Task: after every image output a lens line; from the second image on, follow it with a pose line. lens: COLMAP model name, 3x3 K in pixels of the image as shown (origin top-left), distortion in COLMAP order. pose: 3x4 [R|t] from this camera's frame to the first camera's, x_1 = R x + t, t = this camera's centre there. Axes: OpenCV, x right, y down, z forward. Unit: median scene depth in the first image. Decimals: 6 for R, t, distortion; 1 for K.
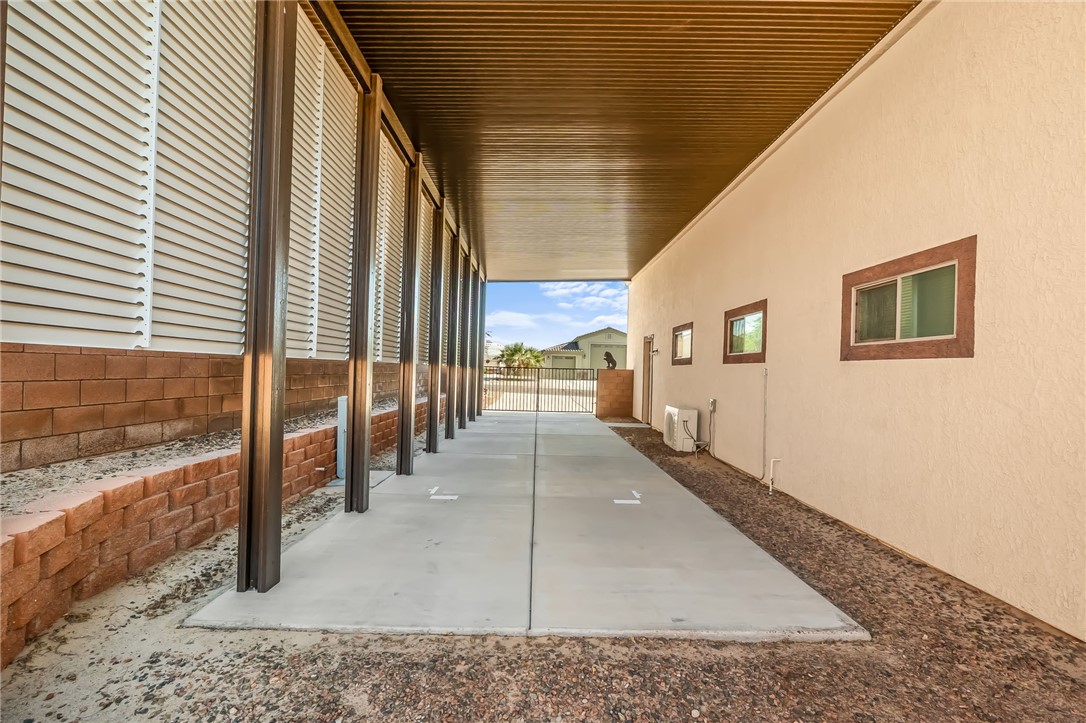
lens RADIAL K [[454.6, 0, 545.7], [0, 454.6, 367.2], [0, 0, 1]] dist [-0.001685, -0.000324]
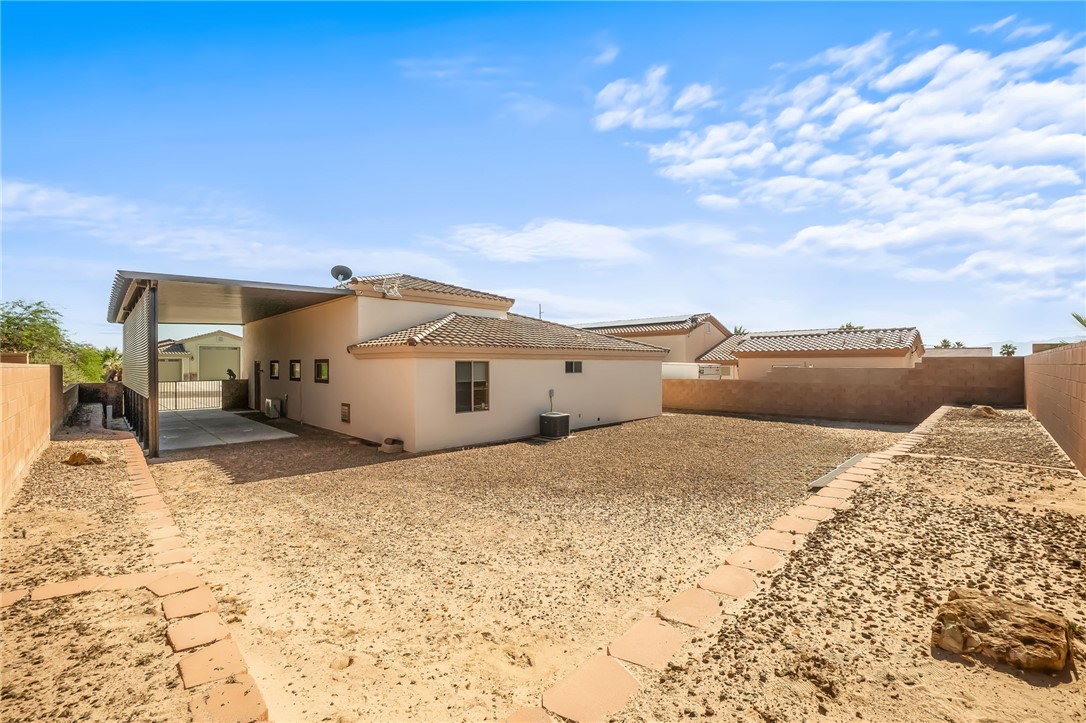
lens RADIAL K [[454.6, 0, 545.7], [0, 454.6, 367.2], [0, 0, 1]] dist [-0.001685, -0.000324]
pose [[0.716820, -0.032245, 0.696512, -0.184196], [0.014727, 0.999407, 0.031111, -0.074635], [-0.697102, -0.012044, 0.716871, -0.958683]]
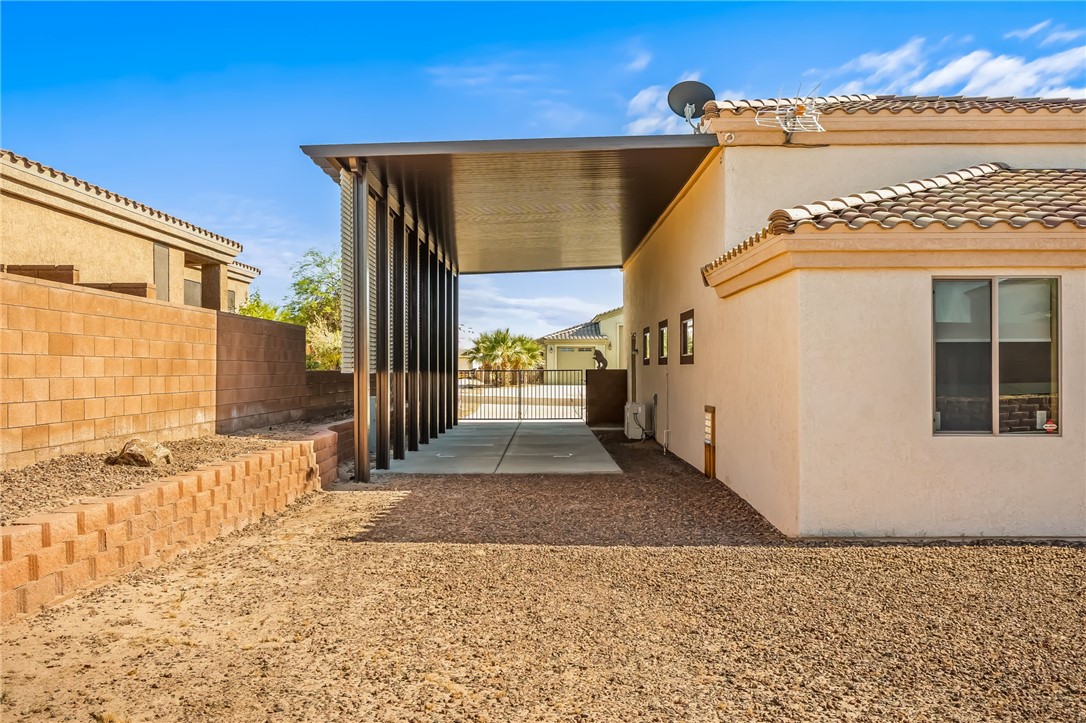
lens RADIAL K [[927.0, 0, 543.0], [0, 927.0, 361.5], [0, 0, 1]] dist [0.001123, 0.001068]
pose [[0.999243, -0.031809, -0.022410, 0.070060], [0.031788, 0.999494, -0.001301, -0.012447], [0.022440, 0.000588, 0.999748, -0.807024]]
